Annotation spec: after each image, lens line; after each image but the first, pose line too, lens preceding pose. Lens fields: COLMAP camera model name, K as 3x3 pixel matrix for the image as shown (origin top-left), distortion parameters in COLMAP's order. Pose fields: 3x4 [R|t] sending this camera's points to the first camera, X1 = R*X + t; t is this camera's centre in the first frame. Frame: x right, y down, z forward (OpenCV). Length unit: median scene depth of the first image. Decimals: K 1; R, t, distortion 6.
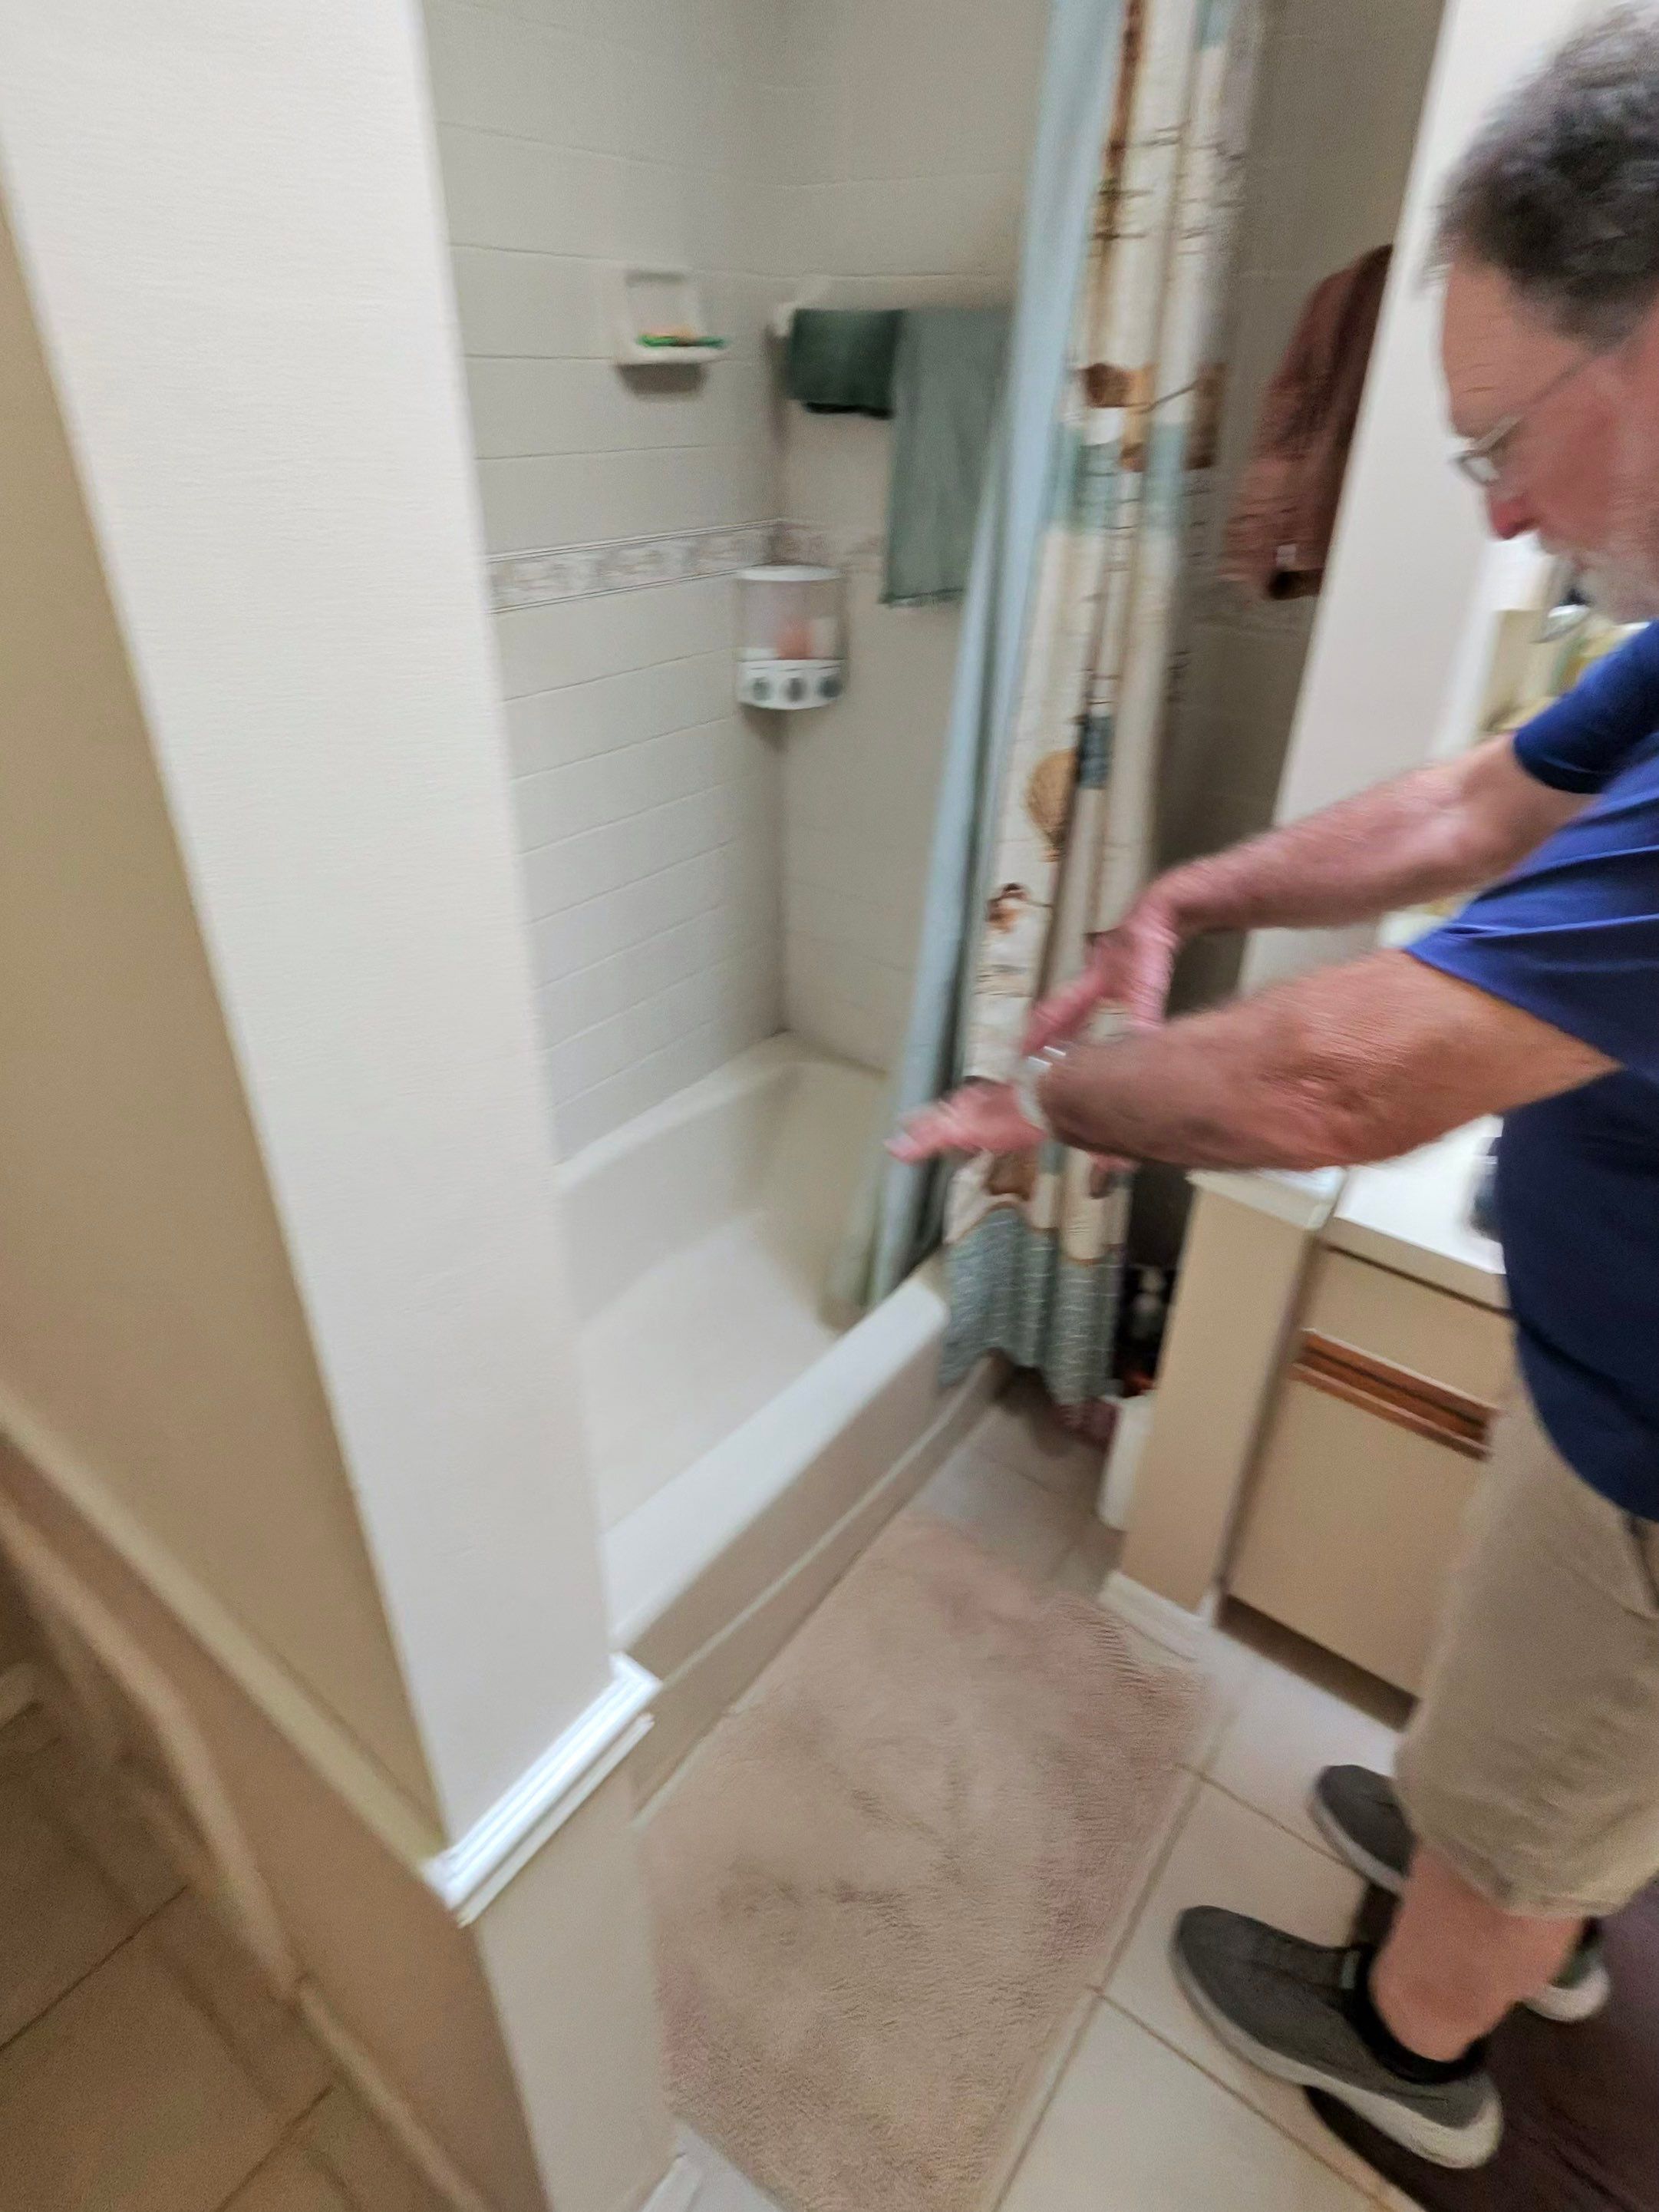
lens RADIAL K [[1188.7, 0, 829.5], [0, 1188.7, 1106.0], [0, 0, 1]] dist [-0.001196, -0.000466]
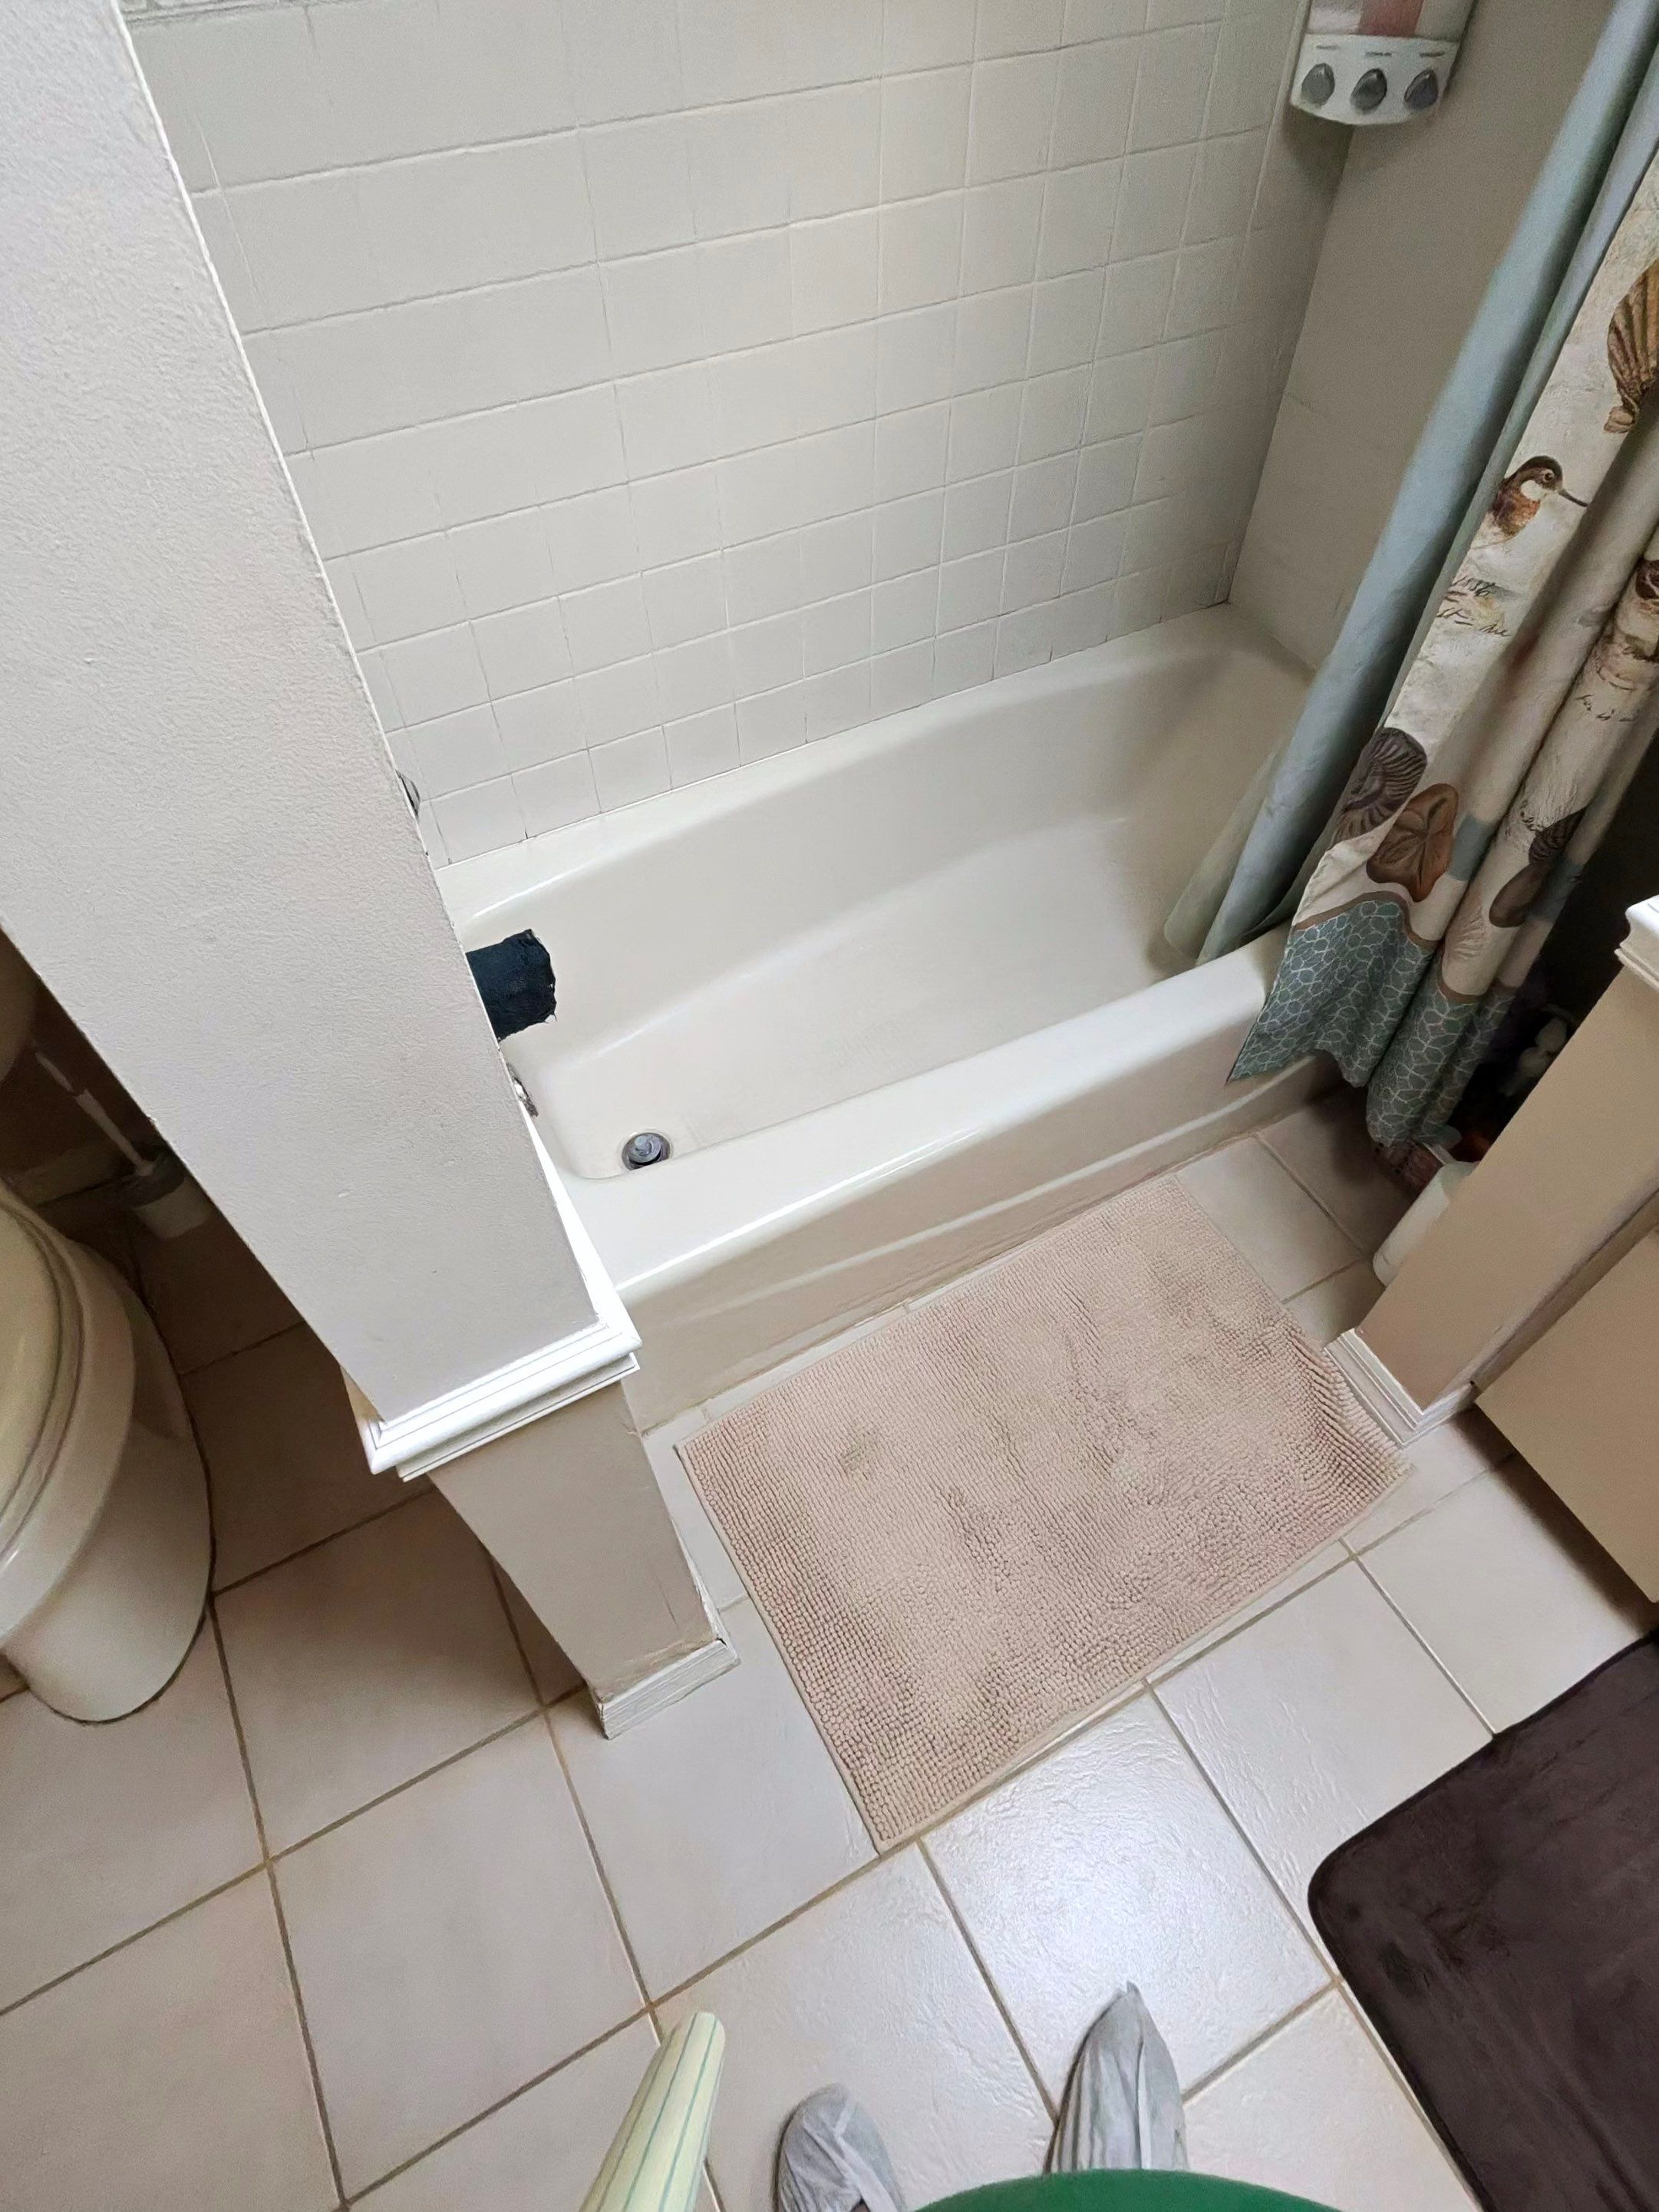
lens RADIAL K [[1218.0, 0, 790.5], [0, 1218.0, 1096.2], [0, 0, 1]] dist [0.001693, -0.000913]
pose [[0.902660, 0.321786, -0.285761, 0.064078], [-0.199710, 0.901396, 0.384188, -0.031518], [0.381210, -0.289722, 0.877918, 0.090353]]
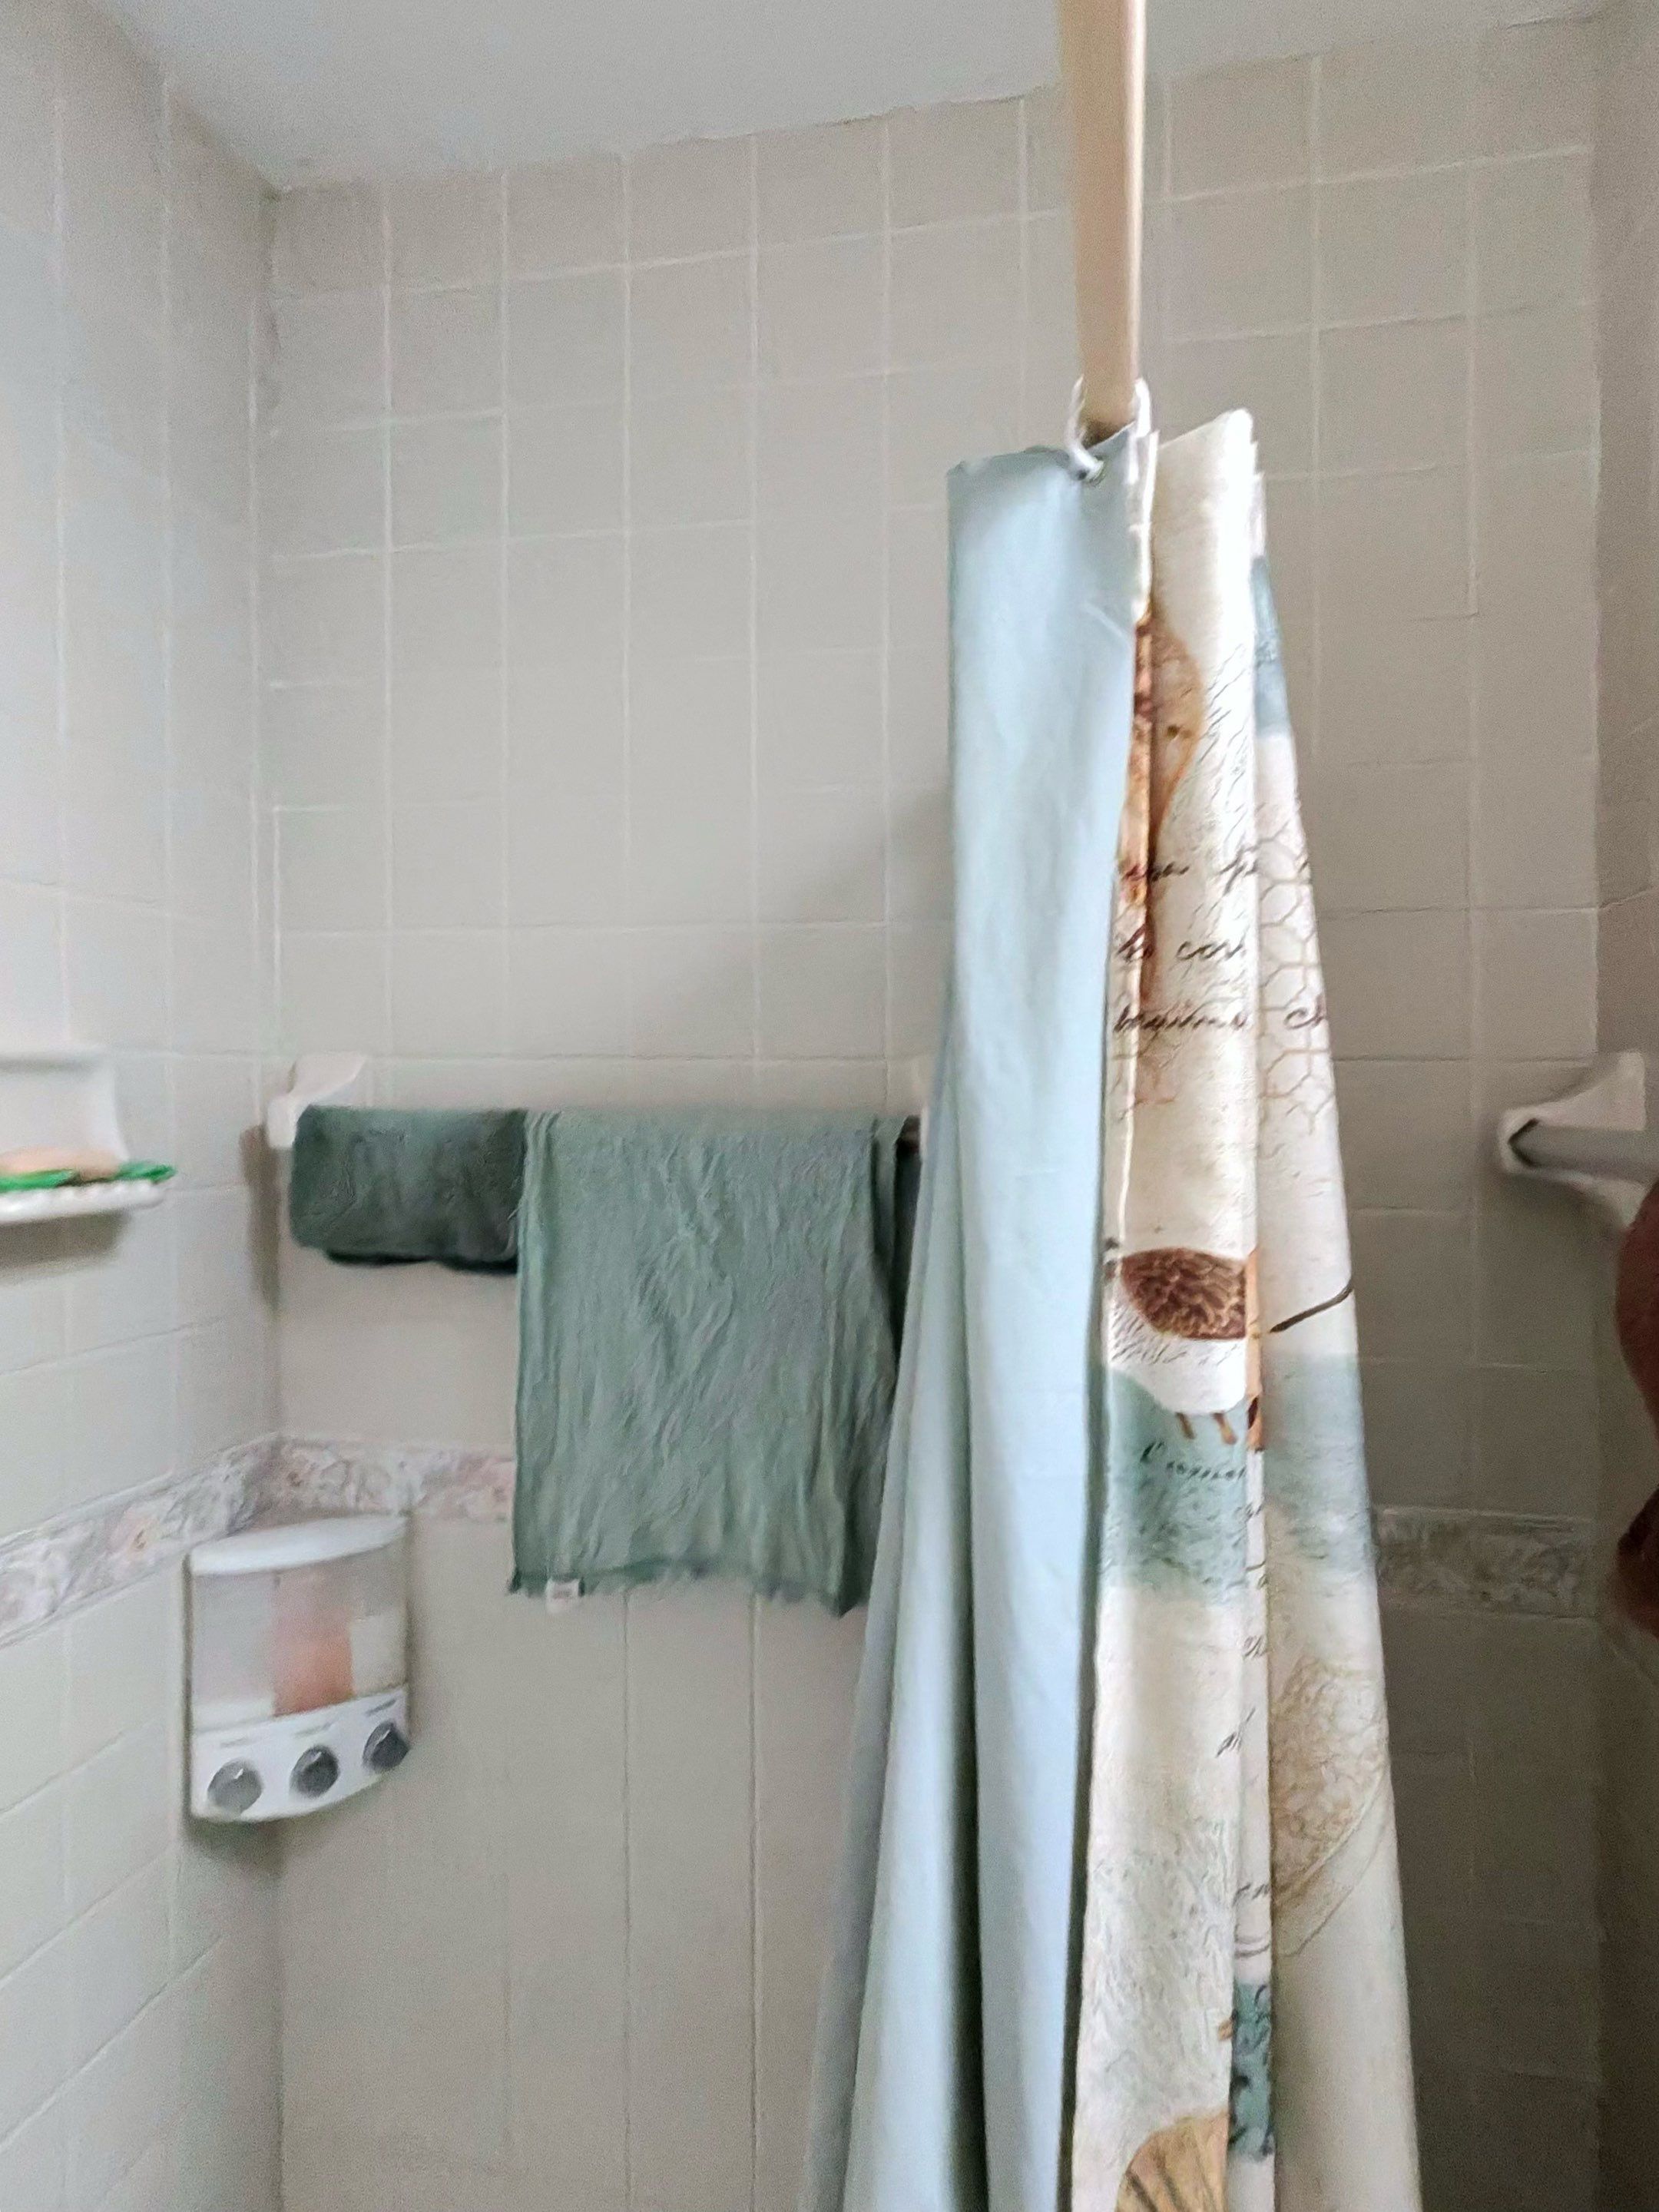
lens RADIAL K [[1360.6, 0, 829.5], [0, 1360.6, 1106.0], [0, 0, 1]] dist [0.000484, -0.000012]
pose [[0.912024, -0.021005, 0.409600, -0.066806], [0.232484, 0.849222, -0.474103, -0.303562], [-0.337882, 0.527619, 0.779394, 0.406741]]
